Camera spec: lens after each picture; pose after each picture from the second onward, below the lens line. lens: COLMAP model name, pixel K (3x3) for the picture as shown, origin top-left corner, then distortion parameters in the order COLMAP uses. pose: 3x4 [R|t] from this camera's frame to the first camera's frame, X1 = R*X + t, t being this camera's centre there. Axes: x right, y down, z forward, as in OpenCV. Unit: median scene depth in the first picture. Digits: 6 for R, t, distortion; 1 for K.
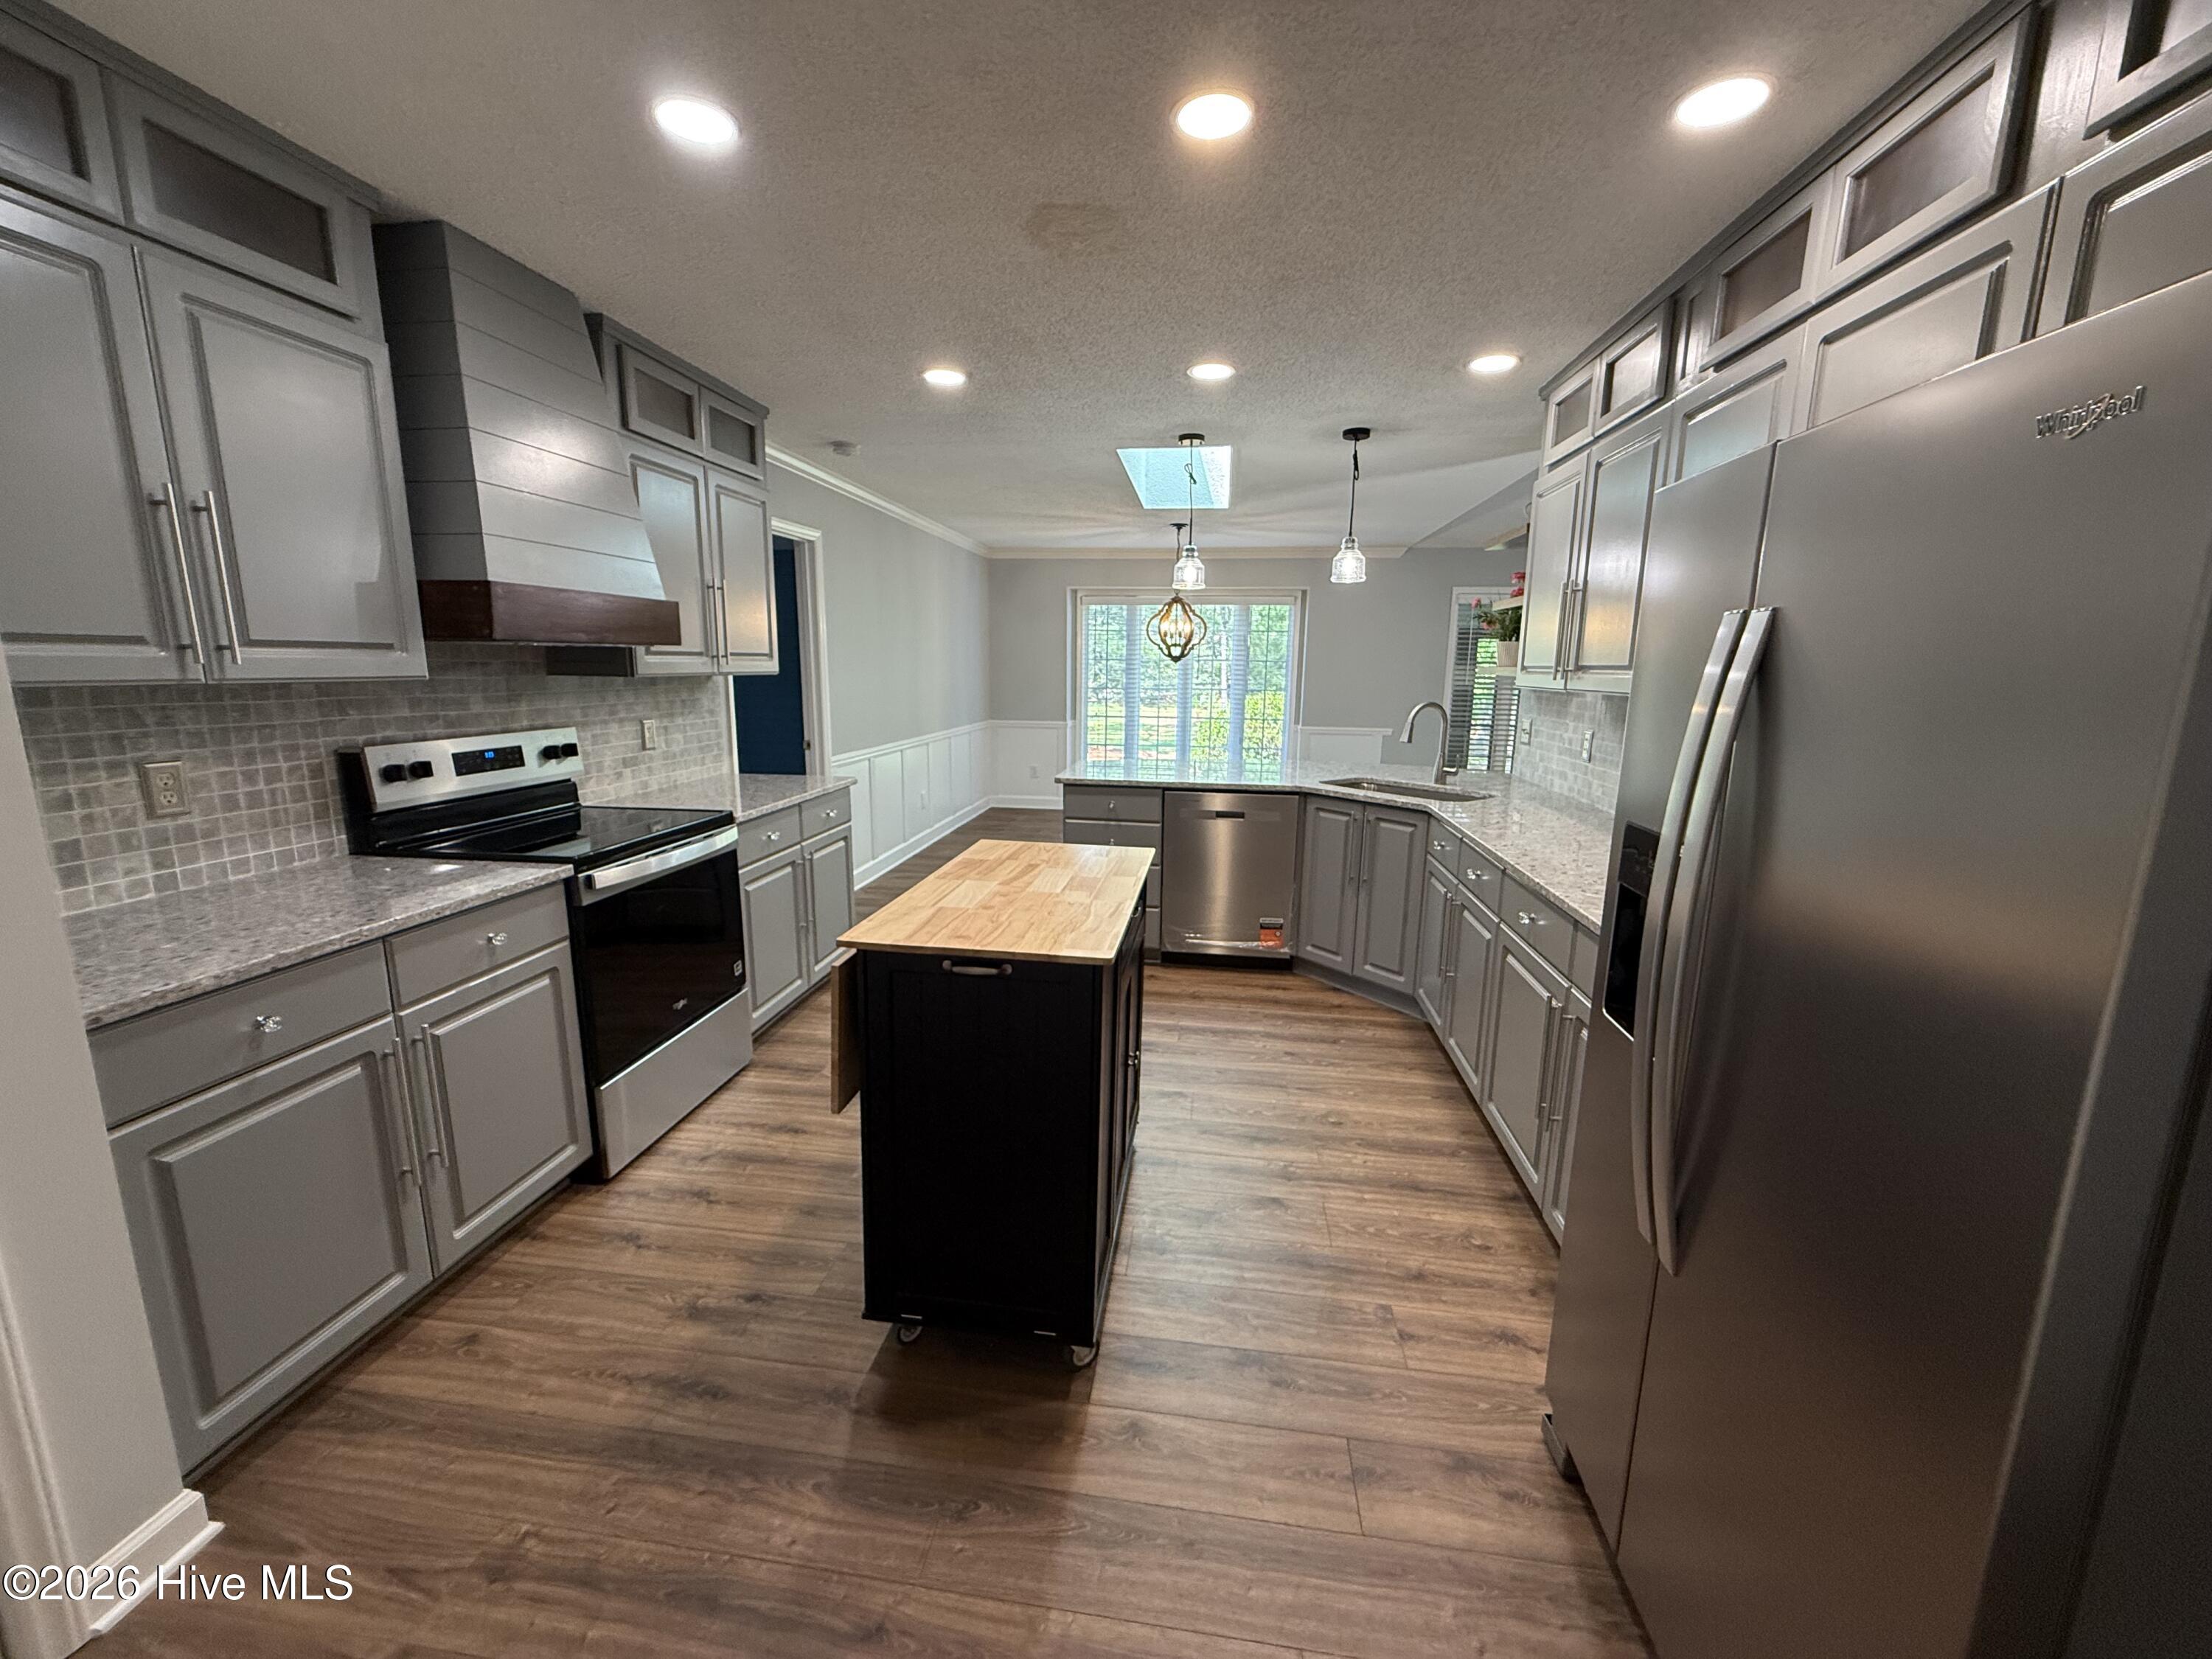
lens RADIAL K [[888.2, 0, 1092.7], [0, 888.2, 827.1], [0, 0, 1]] dist [-0.000458, 0.000500]
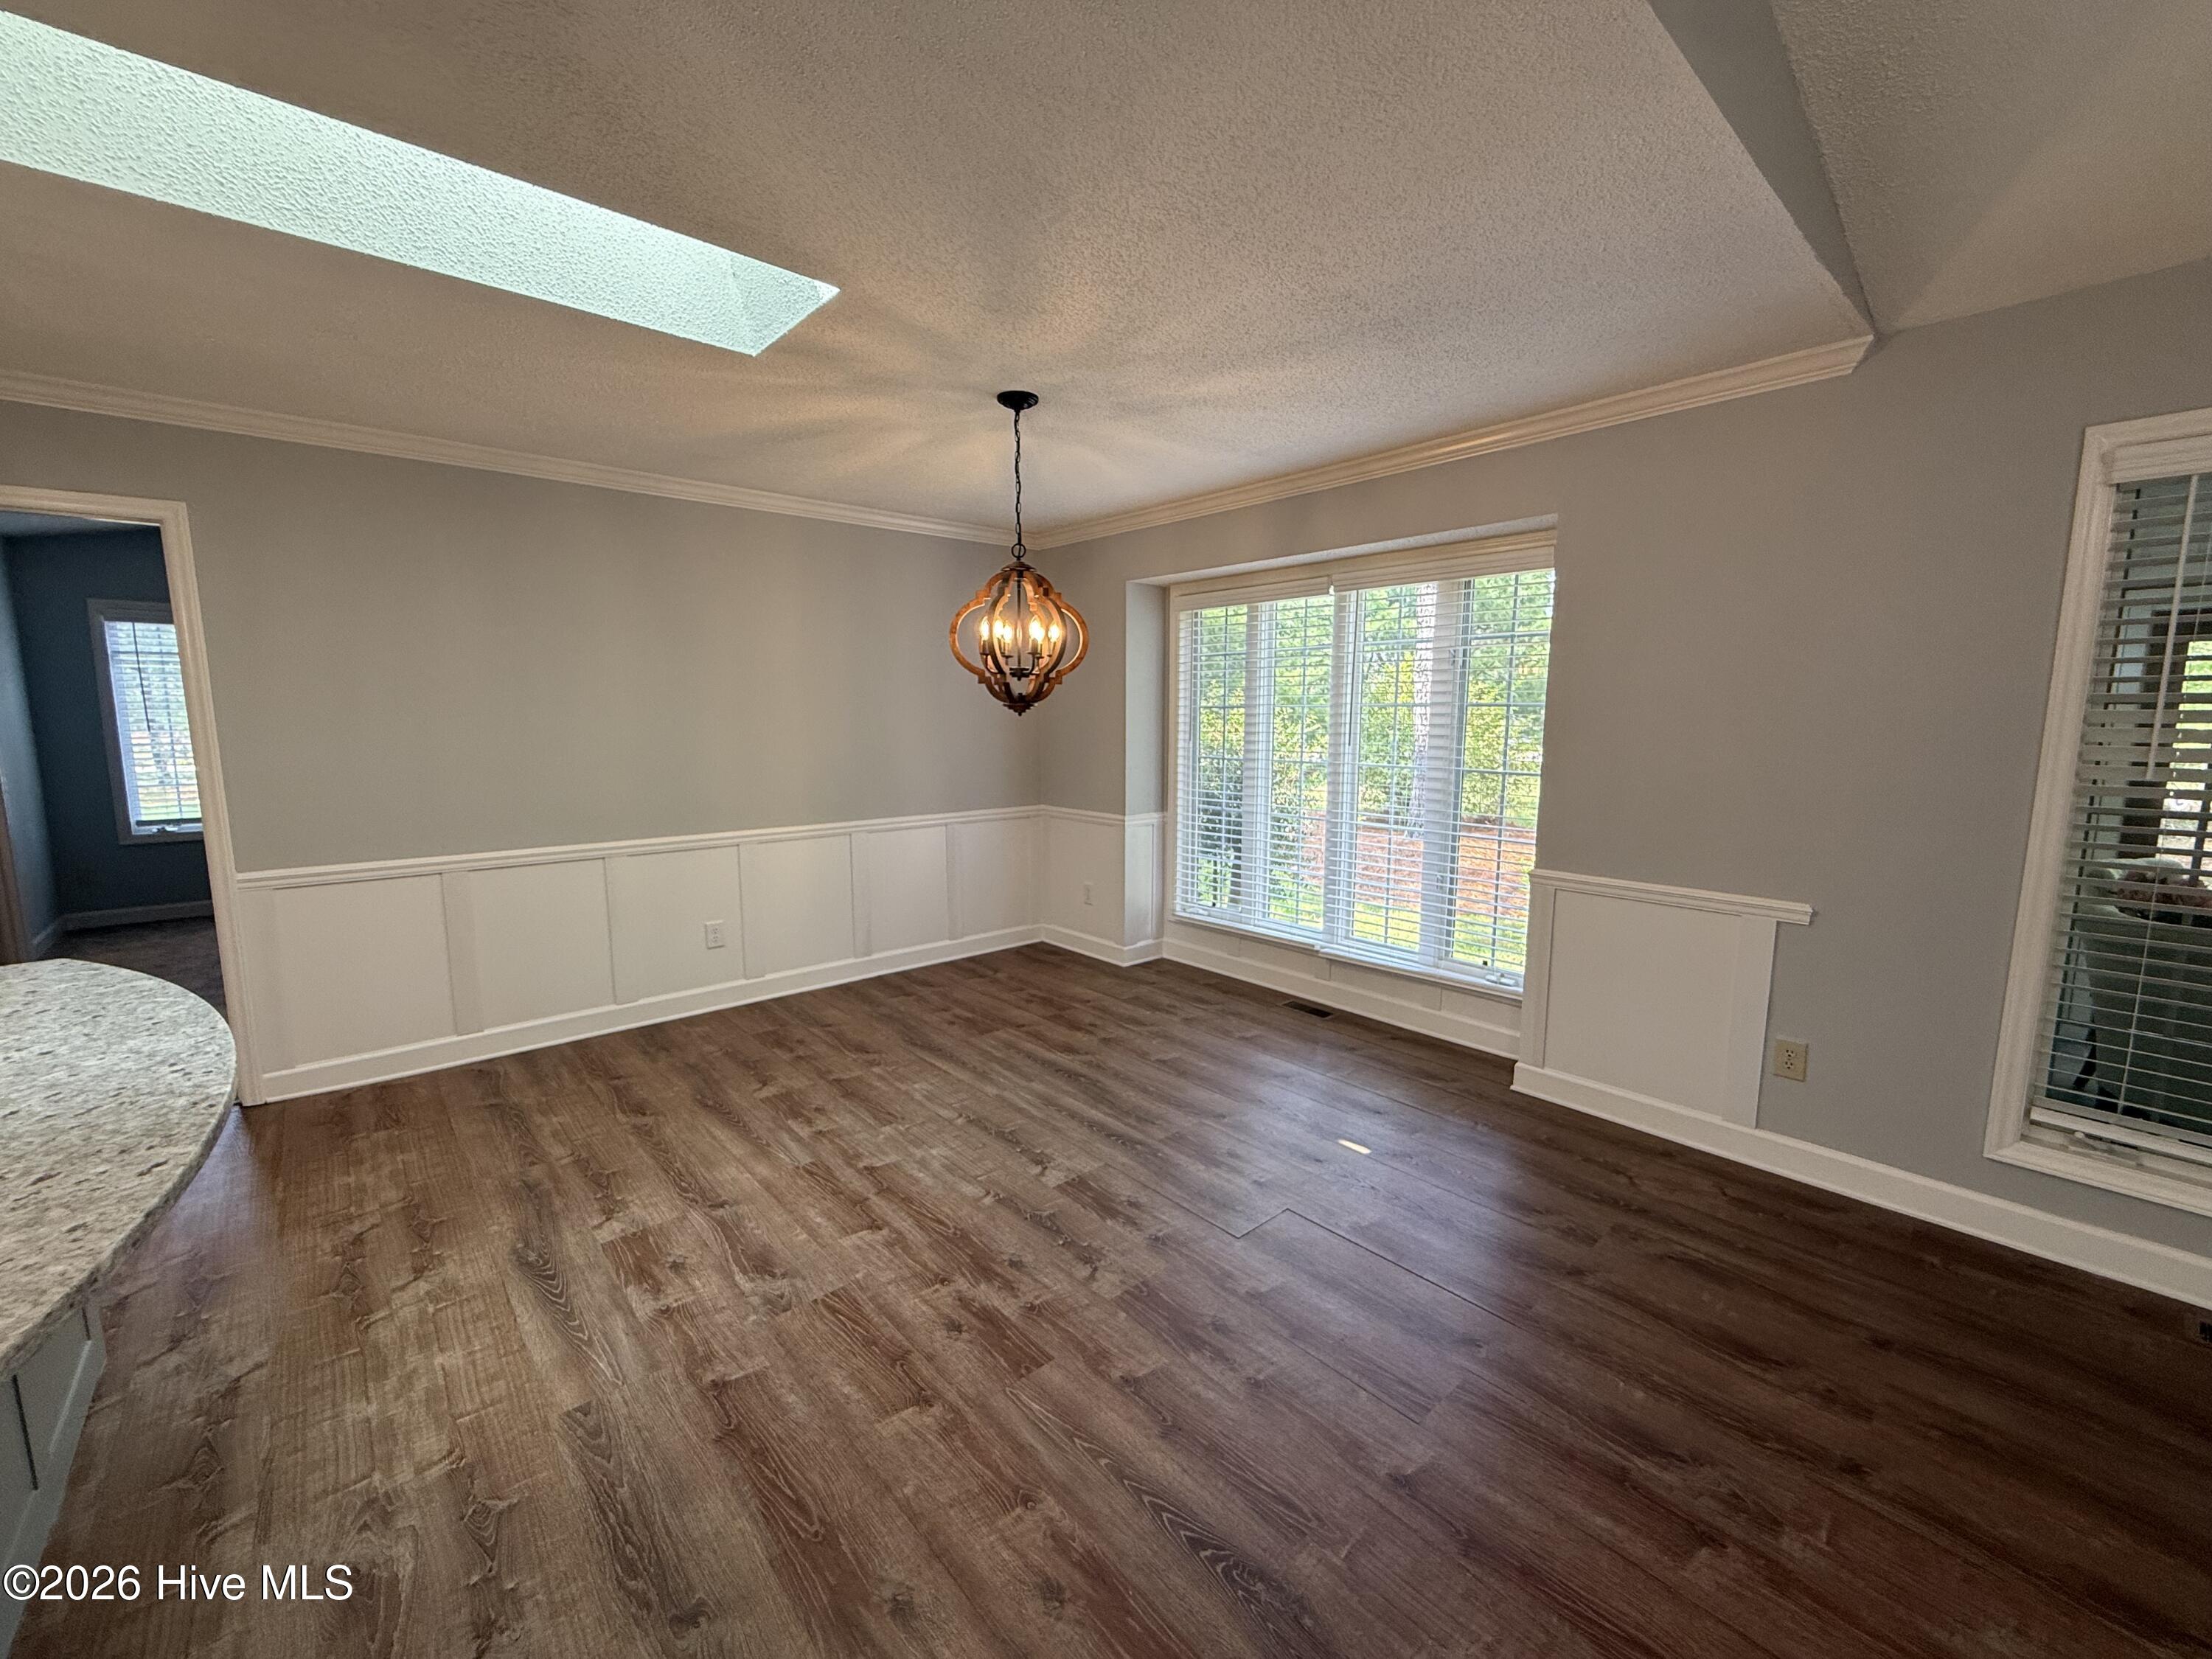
lens RADIAL K [[888.2, 0, 1096.2], [0, 888.2, 830.5], [0, 0, 1]] dist [-0.000458, 0.000500]
pose [[0.762310, 0.075667, -0.642773, 0.804151], [-0.110775, 0.993741, -0.014394, -0.243671], [0.637661, 0.082176, 0.765921, 1.353446]]
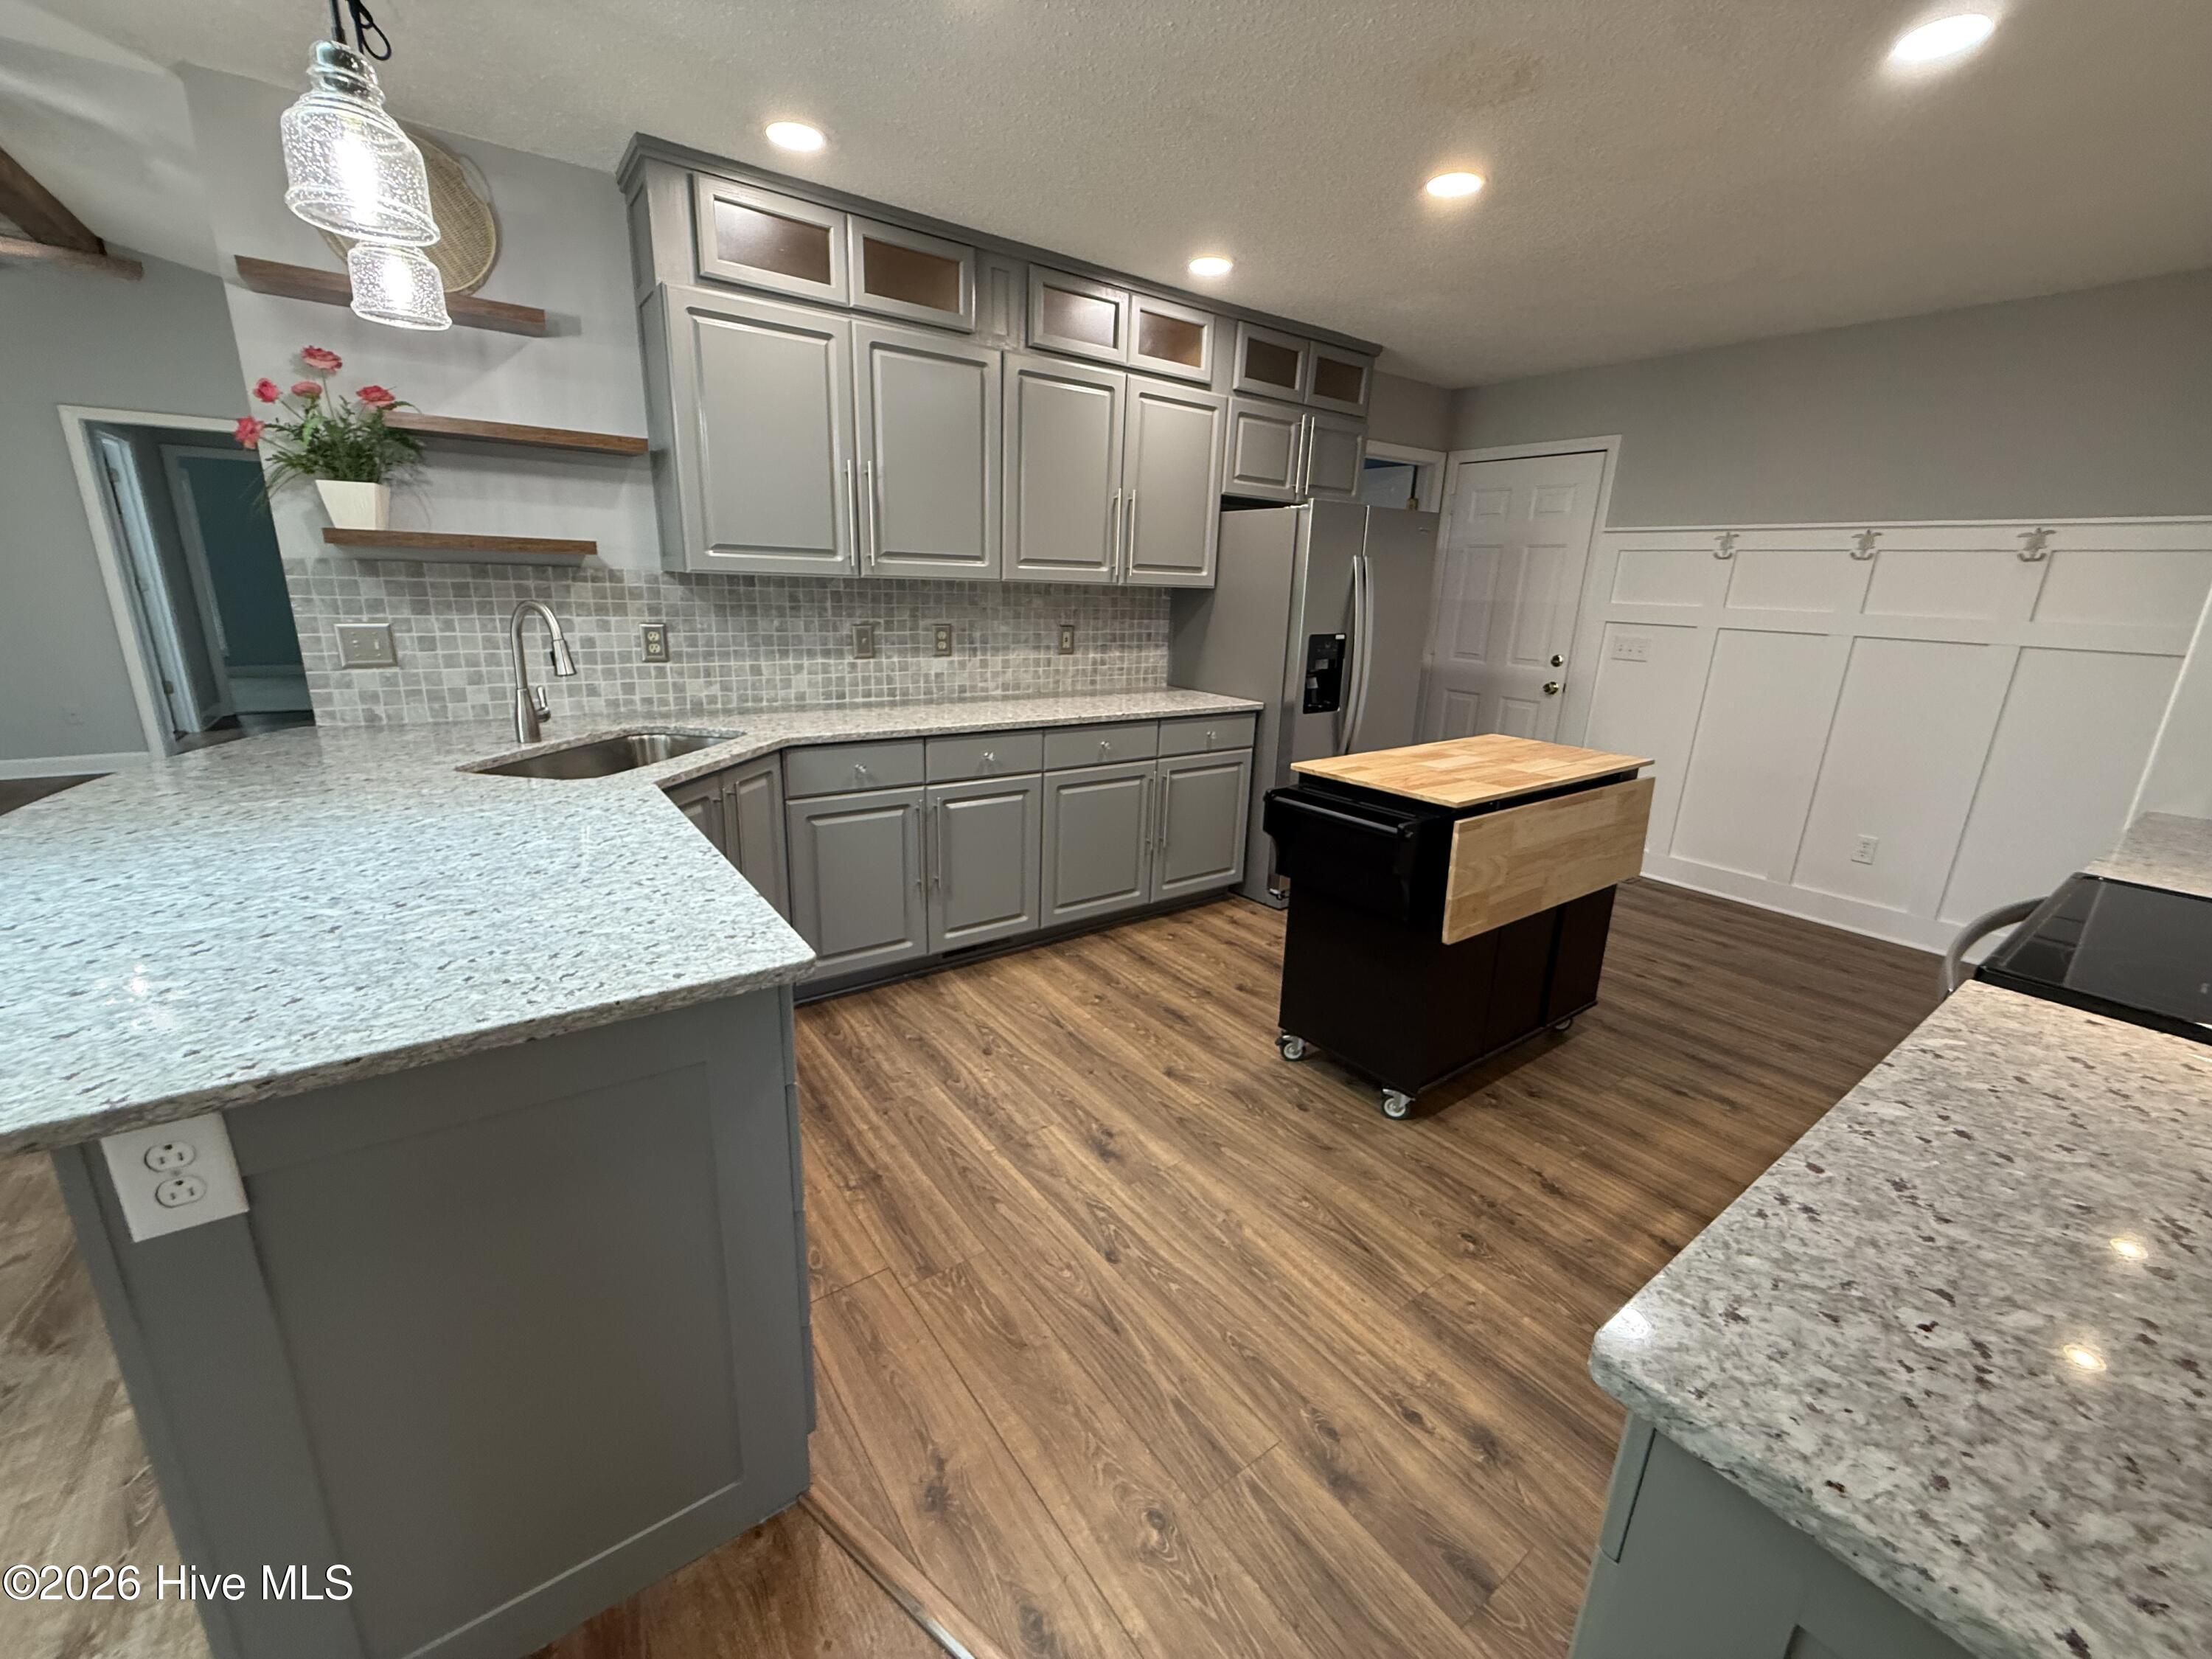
lens RADIAL K [[888.2, 0, 1106.7], [0, 888.2, 824.4], [0, 0, 1]] dist [-0.000458, 0.000500]
pose [[-0.701053, -0.224006, 0.677012, -0.333916], [0.087804, 0.915042, 0.393686, -0.227378], [-0.707683, 0.335439, -0.621824, 1.290077]]
